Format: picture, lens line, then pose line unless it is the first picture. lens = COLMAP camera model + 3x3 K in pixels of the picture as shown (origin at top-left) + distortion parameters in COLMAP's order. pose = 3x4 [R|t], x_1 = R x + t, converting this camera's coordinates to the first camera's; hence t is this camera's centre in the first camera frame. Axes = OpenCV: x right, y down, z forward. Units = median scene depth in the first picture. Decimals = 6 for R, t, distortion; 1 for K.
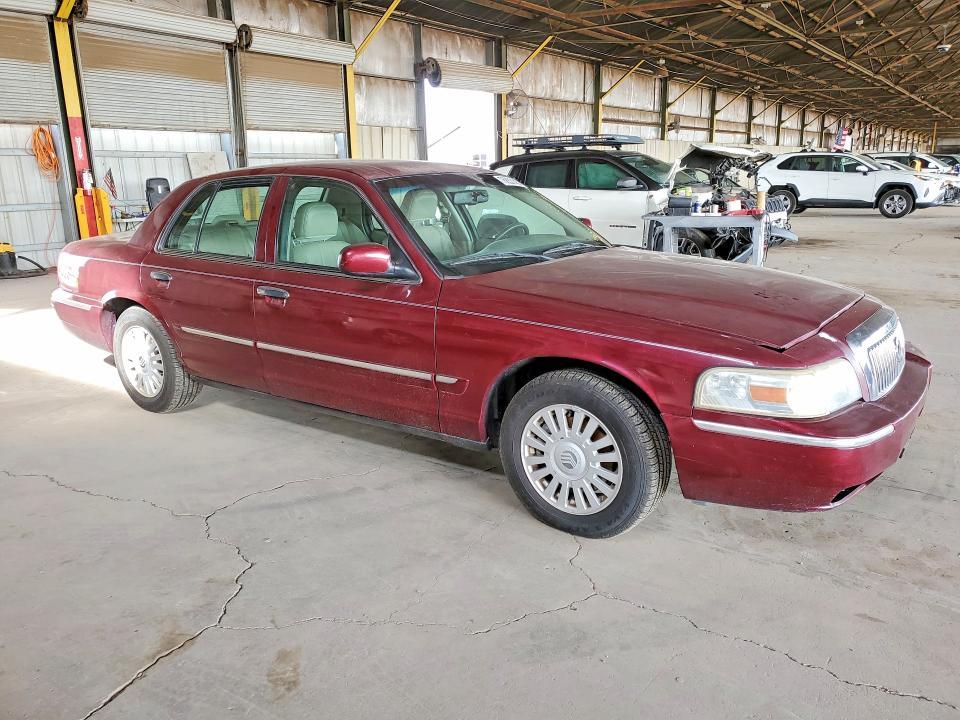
lens RADIAL K [[768.7, 0, 480.0], [0, 768.7, 360.0], [0, 0, 1]] dist [0.002006, 0.000048]
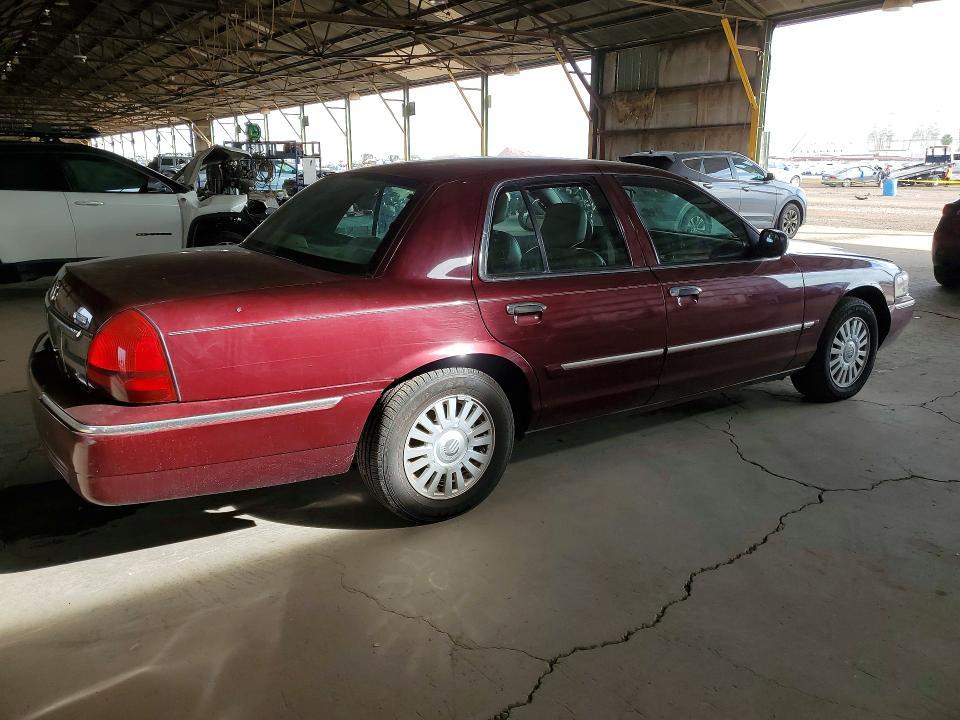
lens RADIAL K [[768.7, 0, 480.0], [0, 768.7, 360.0], [0, 0, 1]] dist [0.002006, 0.000048]
pose [[0.331760, -0.210335, 0.919616, -1.137717], [0.222421, 0.964785, 0.140426, -0.176583], [-0.916768, 0.157954, 0.366860, 0.797030]]
